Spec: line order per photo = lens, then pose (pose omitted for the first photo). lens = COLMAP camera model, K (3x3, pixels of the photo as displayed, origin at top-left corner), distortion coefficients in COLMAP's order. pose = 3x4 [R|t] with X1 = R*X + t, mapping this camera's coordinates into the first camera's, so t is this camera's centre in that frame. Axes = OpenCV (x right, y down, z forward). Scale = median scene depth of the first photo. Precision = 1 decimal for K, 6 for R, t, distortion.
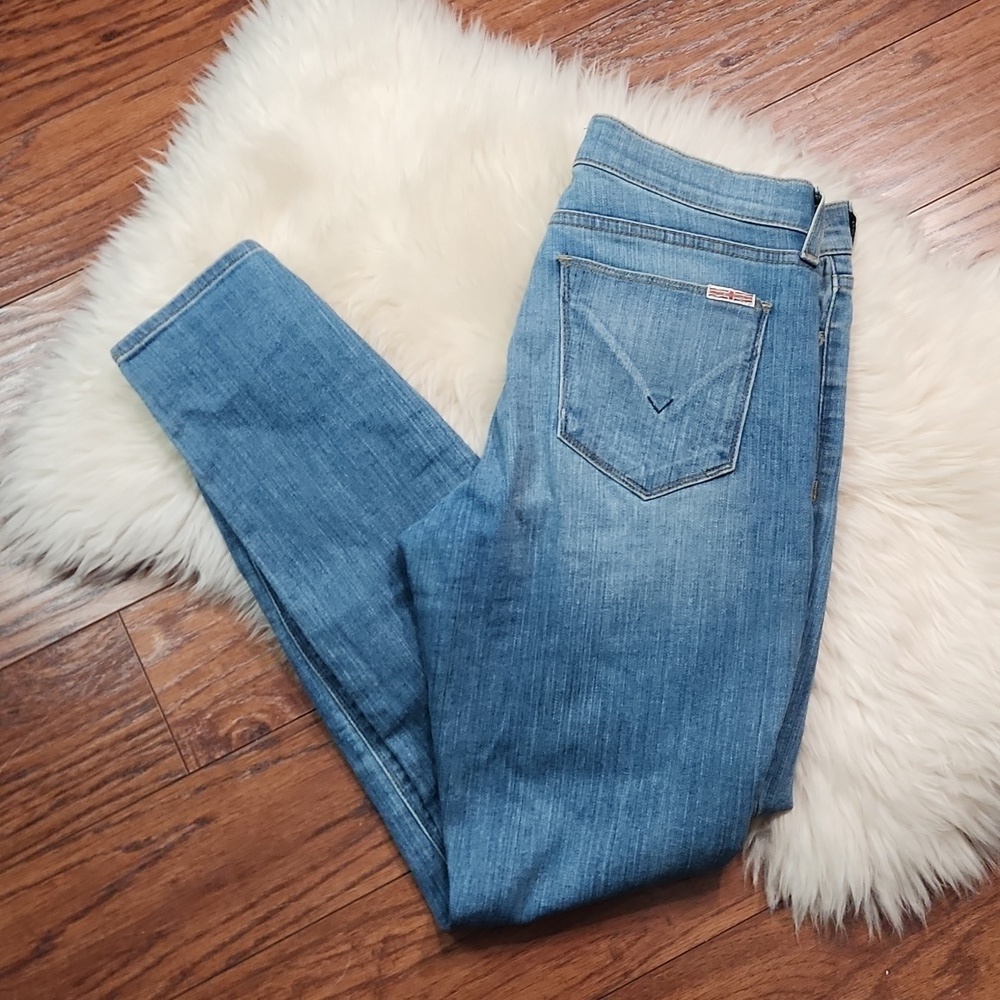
lens RADIAL K [[1700.3, 0, 500.0], [0, 1700.3, 500.0], [0, 0, 1]] dist [0.046237, 0.066243]
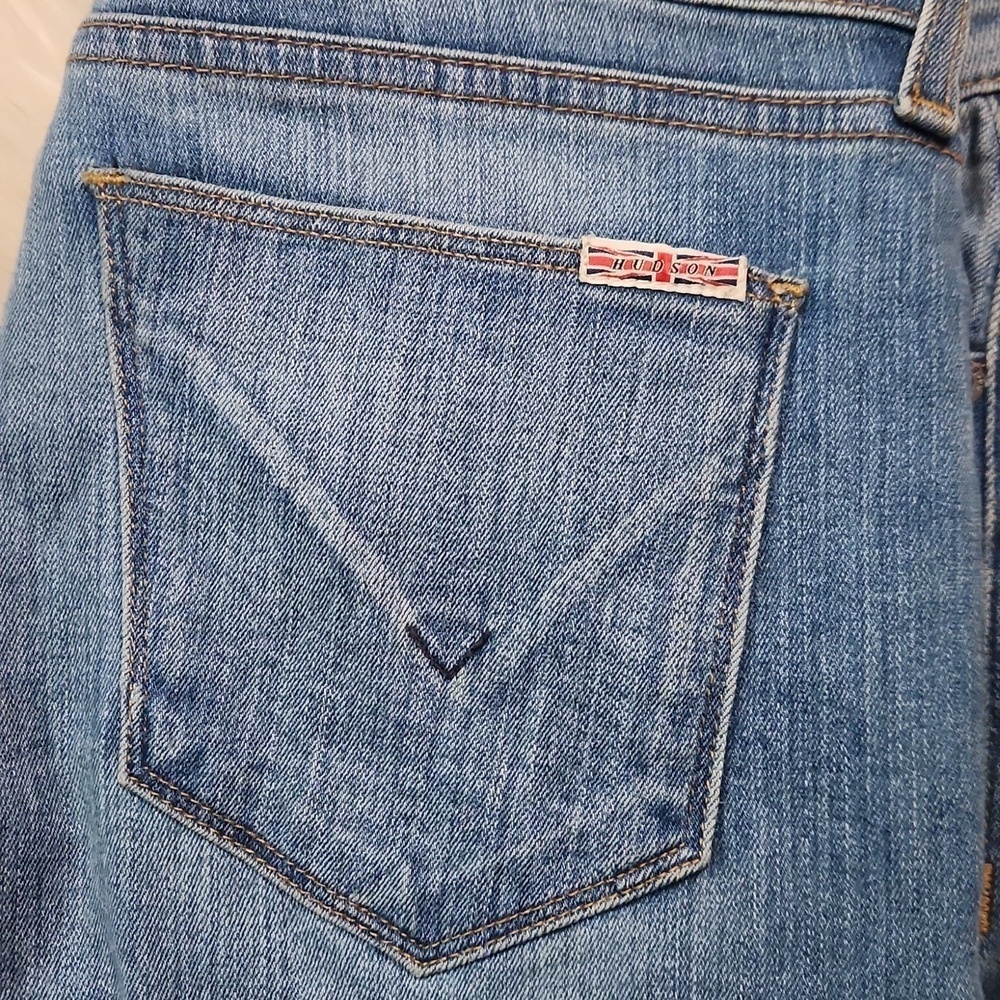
lens RADIAL K [[1700.3, 0, 500.0], [0, 1700.3, 500.0], [0, 0, 1]] dist [0.046237, 0.066243]
pose [[0.996270, -0.069873, -0.050626, 0.119797], [0.074931, 0.991529, 0.106089, -0.113674], [0.042784, -0.109486, 0.993067, 0.703784]]
